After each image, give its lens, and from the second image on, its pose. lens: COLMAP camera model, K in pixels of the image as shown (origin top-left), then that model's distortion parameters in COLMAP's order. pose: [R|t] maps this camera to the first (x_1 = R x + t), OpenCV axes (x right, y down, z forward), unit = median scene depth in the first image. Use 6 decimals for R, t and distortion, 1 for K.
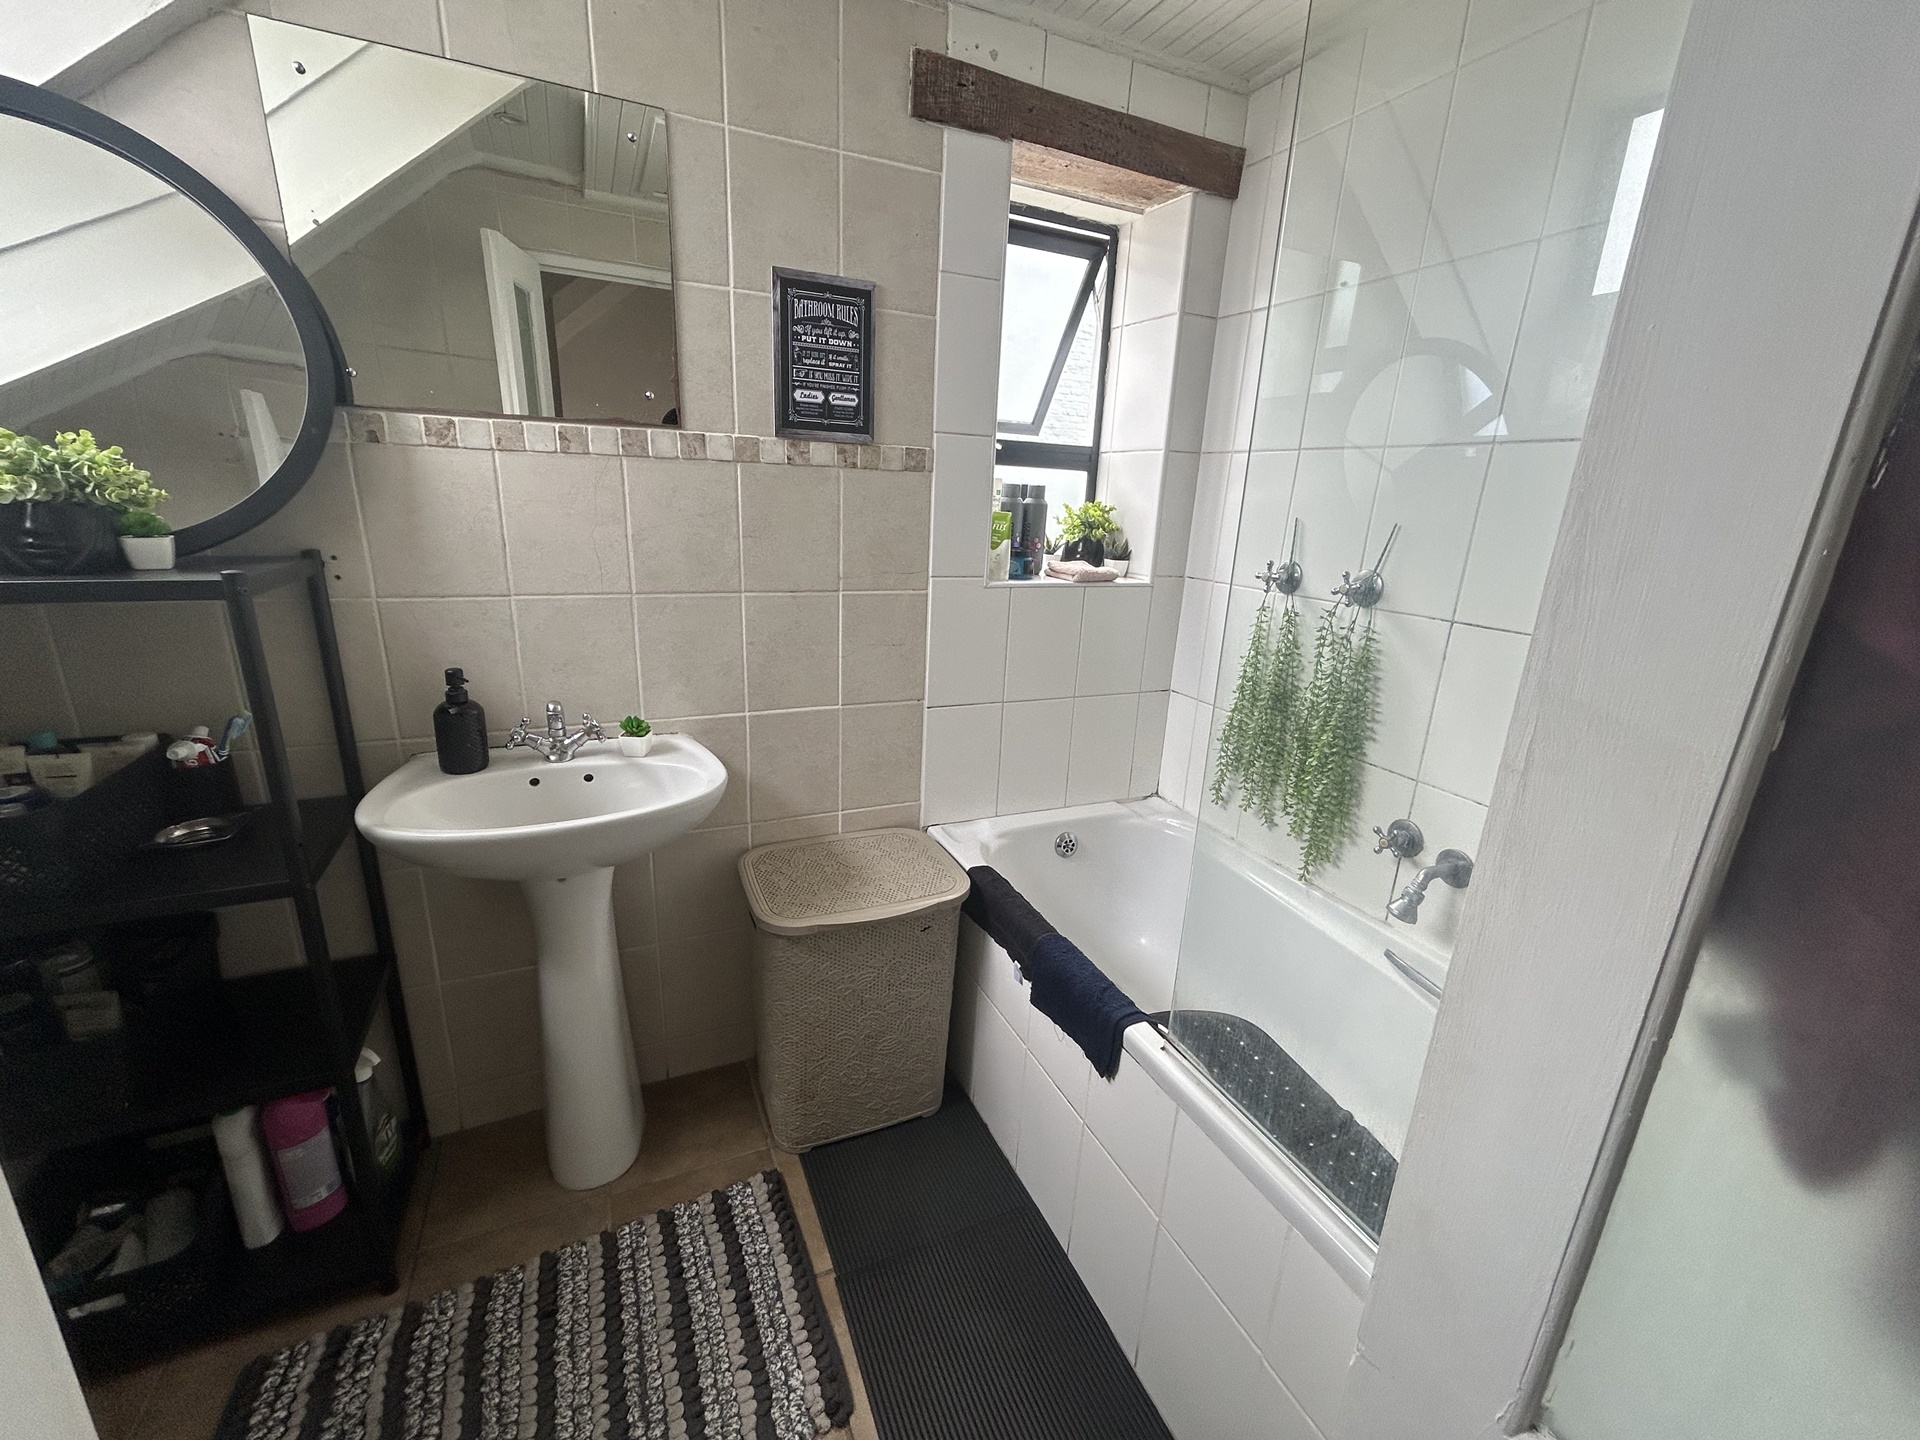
lens RADIAL K [[778.2, 0, 960.0], [0, 778.2, 720.0], [0, 0, 1]] dist [0.002761, 0.000011]
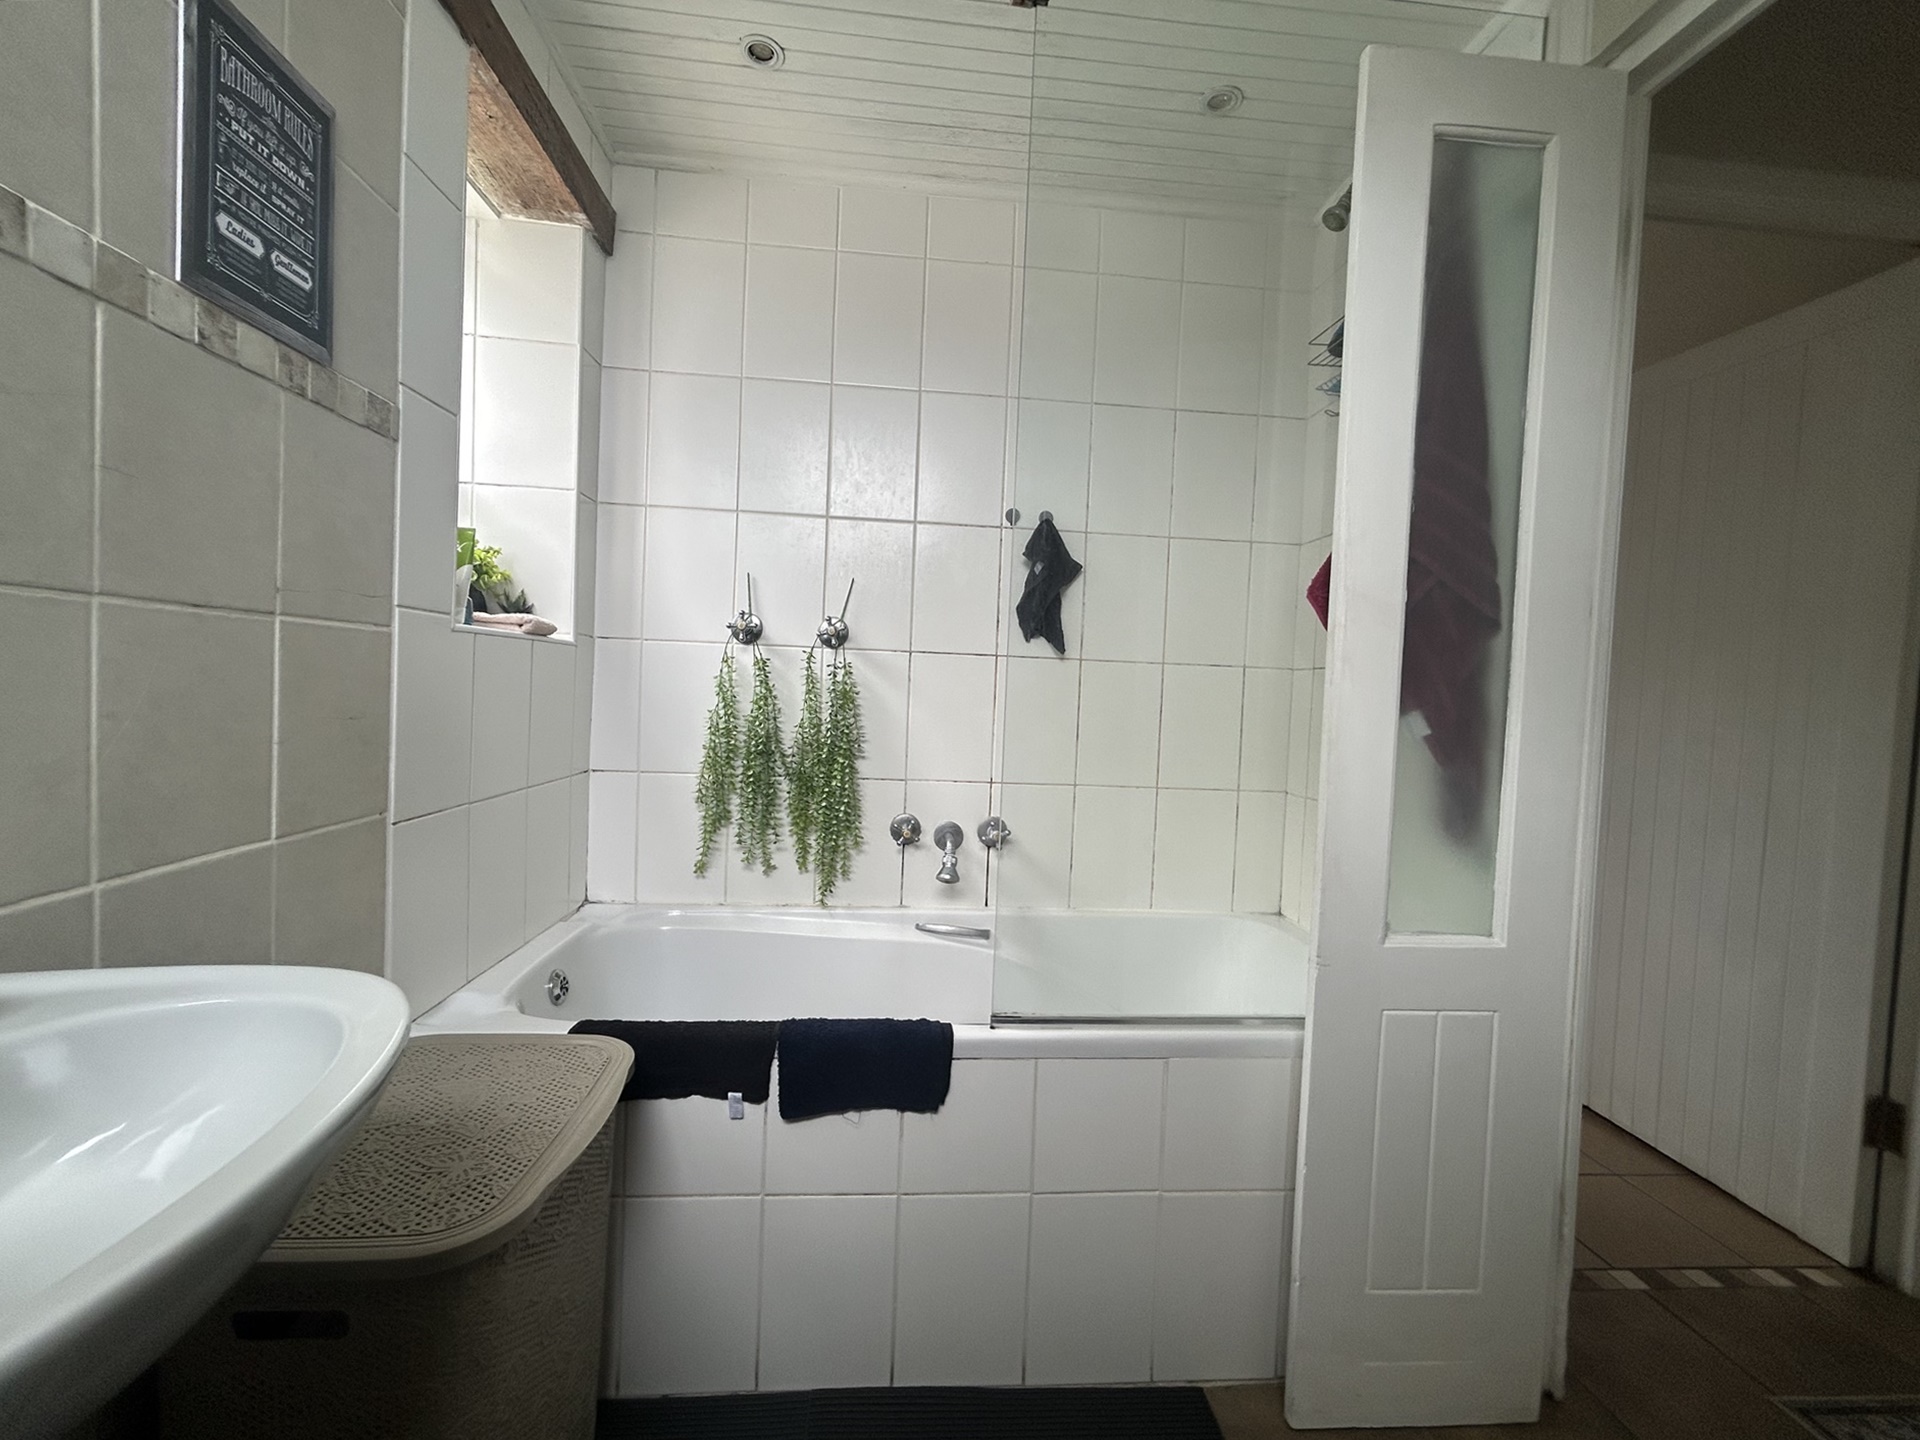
lens RADIAL K [[792.9, 0, 960.0], [0, 792.9, 720.0], [0, 0, 1]] dist [0.003387, -0.000227]
pose [[0.336117, -0.069851, 0.939226, -0.539466], [0.241068, 0.970406, -0.014100, 0.023290], [-0.910446, 0.231157, 0.343009, 0.438105]]
